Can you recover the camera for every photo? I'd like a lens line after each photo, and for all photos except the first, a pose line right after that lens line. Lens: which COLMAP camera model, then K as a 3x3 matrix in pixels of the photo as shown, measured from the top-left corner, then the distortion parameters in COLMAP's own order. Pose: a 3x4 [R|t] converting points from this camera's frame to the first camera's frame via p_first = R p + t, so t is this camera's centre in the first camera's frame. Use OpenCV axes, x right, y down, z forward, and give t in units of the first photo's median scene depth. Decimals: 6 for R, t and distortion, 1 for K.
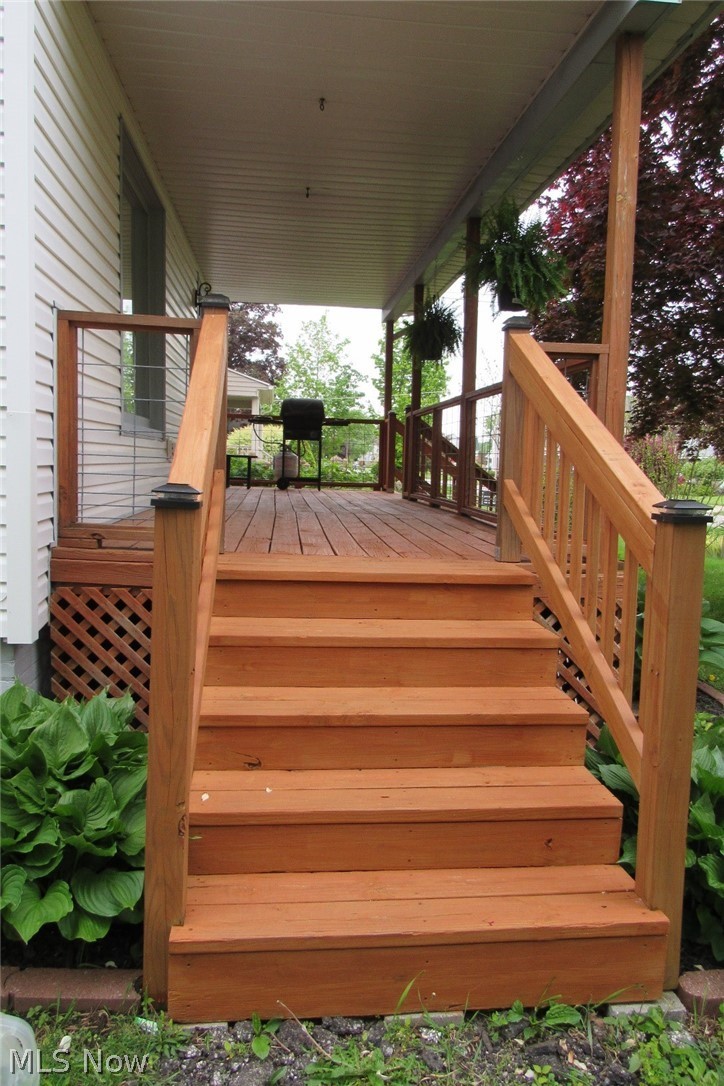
lens RADIAL K [[775.9, 0, 362.0], [0, 775.9, 543.0], [0, 0, 1]] dist [-0.025759, 0.003145]
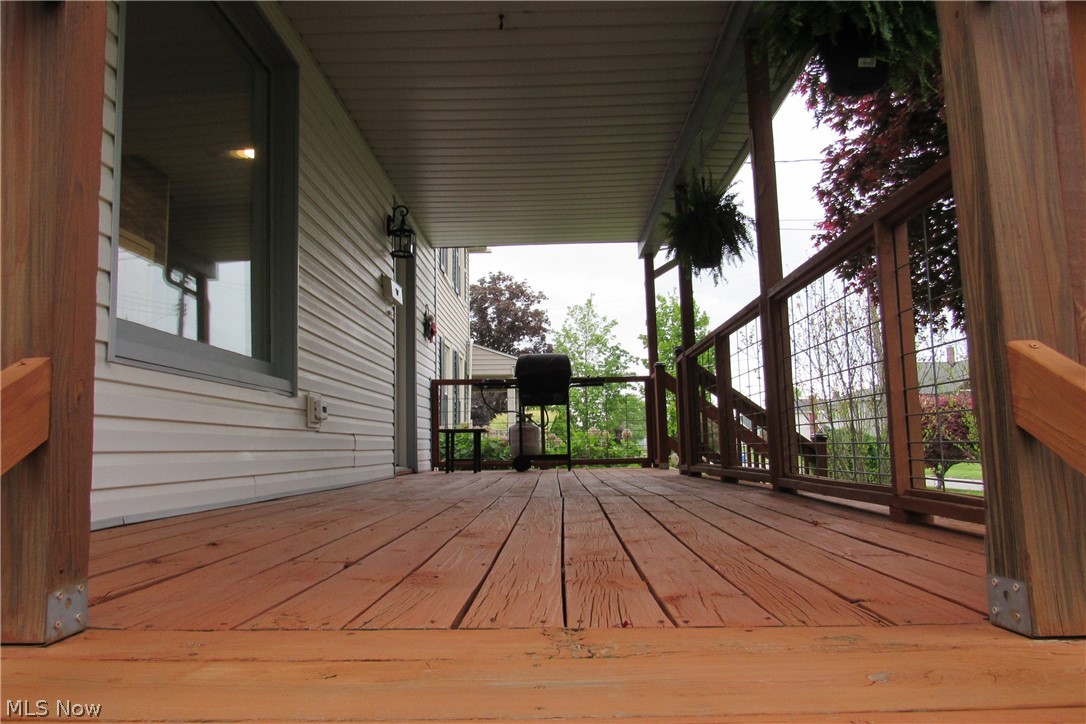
lens RADIAL K [[775.9, 0, 543.0], [0, 775.9, 362.0], [0, 0, 1]] dist [-0.025759, 0.003145]
pose [[0.990980, -0.066126, -0.116562, 0.014454], [0.039520, 0.975304, -0.217302, -0.006887], [0.128053, 0.210735, 0.969120, 0.231327]]
